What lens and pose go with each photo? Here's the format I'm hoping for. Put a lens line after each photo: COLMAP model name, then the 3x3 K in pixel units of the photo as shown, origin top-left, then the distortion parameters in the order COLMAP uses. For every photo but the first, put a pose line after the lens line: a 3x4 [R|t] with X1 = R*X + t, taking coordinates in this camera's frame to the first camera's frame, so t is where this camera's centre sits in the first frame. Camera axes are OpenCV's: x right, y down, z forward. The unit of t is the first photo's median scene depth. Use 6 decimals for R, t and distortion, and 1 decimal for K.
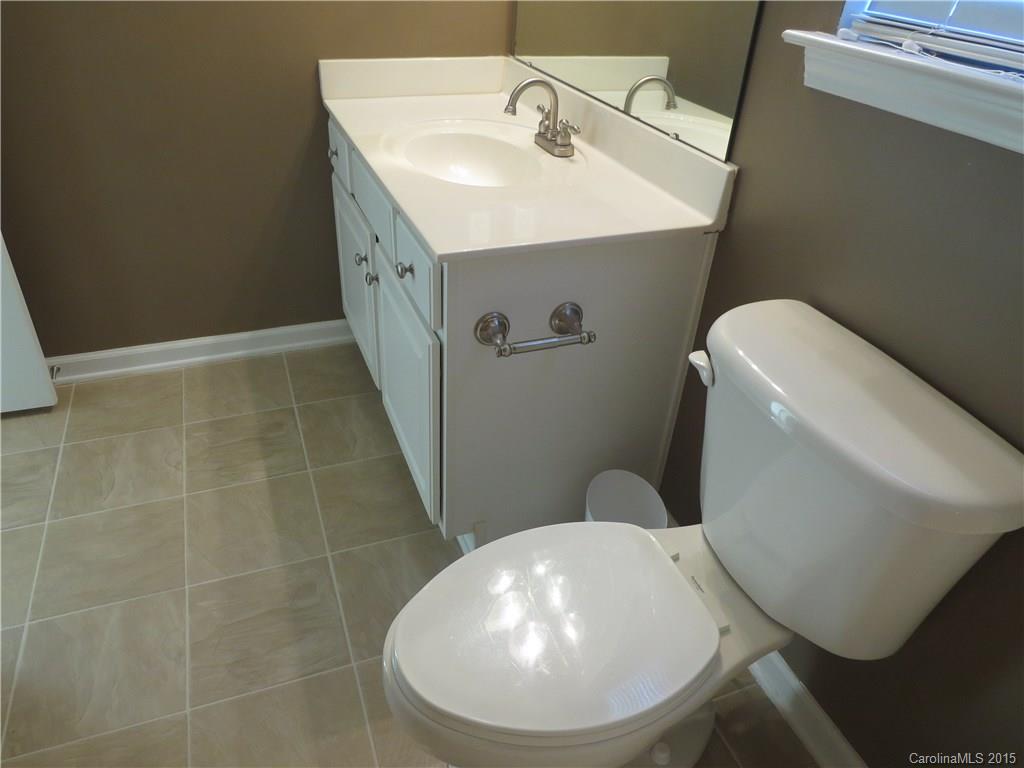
lens RADIAL K [[726.1, 0, 515.1], [0, 726.1, 381.5], [0, 0, 1]] dist [-0.032728, 0.013431]
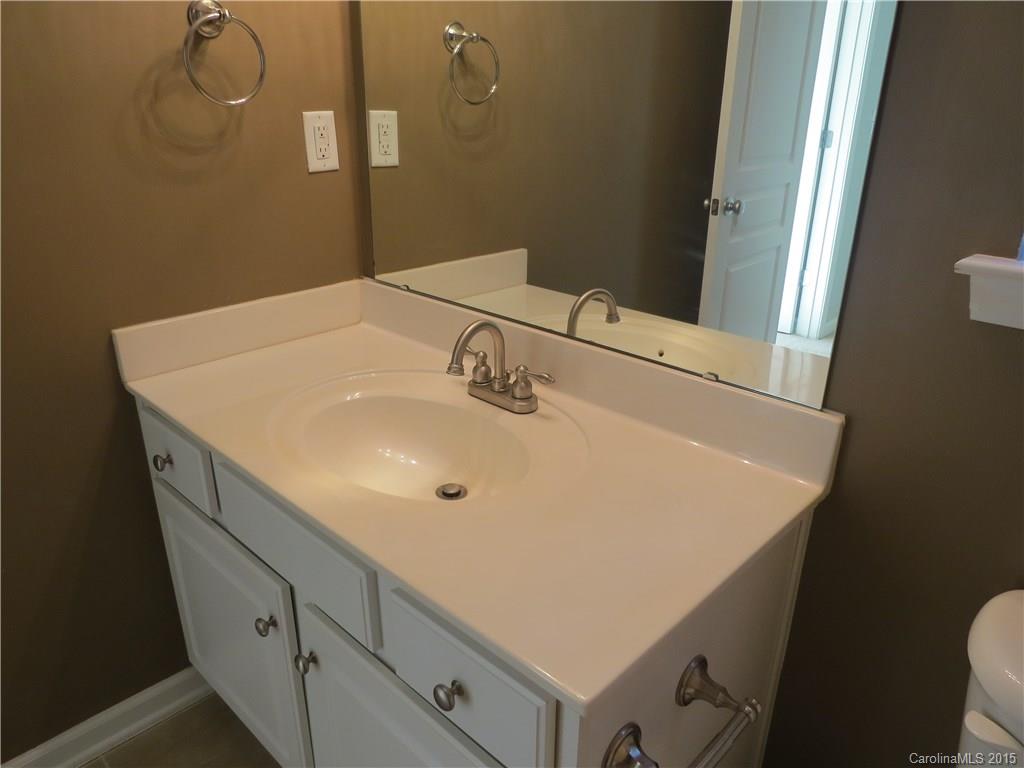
lens RADIAL K [[726.1, 0, 508.5], [0, 726.1, 385.4], [0, 0, 1]] dist [-0.032728, 0.013431]
pose [[0.910956, -0.199473, 0.361066, -0.209631], [0.260609, 0.956798, -0.128919, -0.238694], [-0.319752, 0.211537, 0.923586, 0.300084]]
